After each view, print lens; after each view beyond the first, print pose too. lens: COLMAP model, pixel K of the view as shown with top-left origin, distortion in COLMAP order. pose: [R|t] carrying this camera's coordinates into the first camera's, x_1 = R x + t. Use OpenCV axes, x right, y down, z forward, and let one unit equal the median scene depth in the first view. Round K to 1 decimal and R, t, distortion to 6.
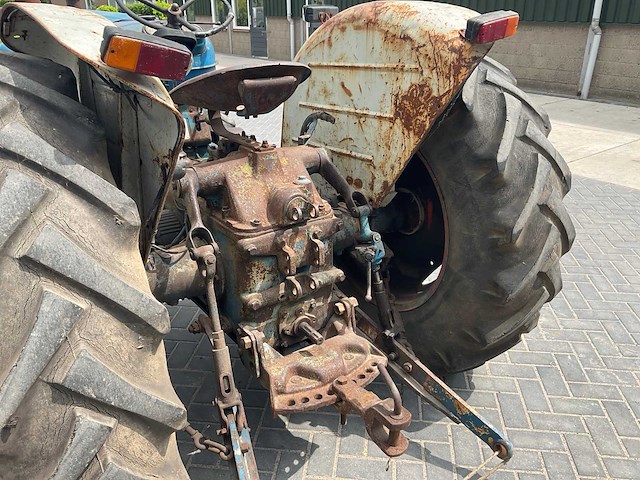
lens RADIAL K [[531.6, 0, 320.0], [0, 531.6, 240.0], [0, 0, 1]] dist [0.080788, -0.156806]
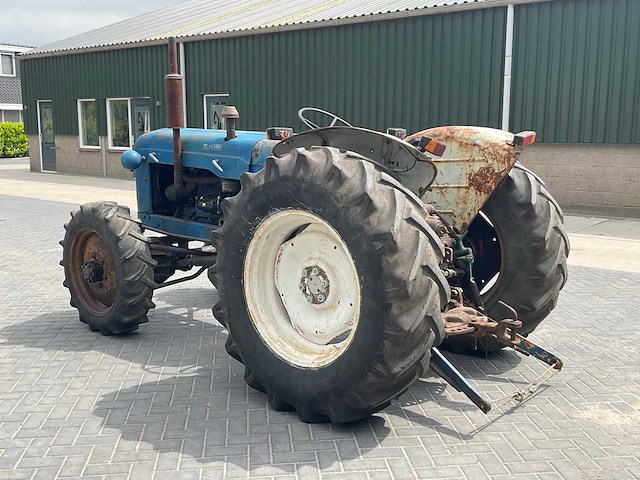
lens RADIAL K [[709.1, 0, 319.3], [0, 709.1, 234.6], [0, 0, 1]] dist [0.125531, -0.275293]
pose [[0.971013, -0.023470, 0.237873, -0.956611], [0.084192, 0.964974, -0.248469, 0.497979], [-0.223709, 0.261294, 0.938978, -1.134809]]
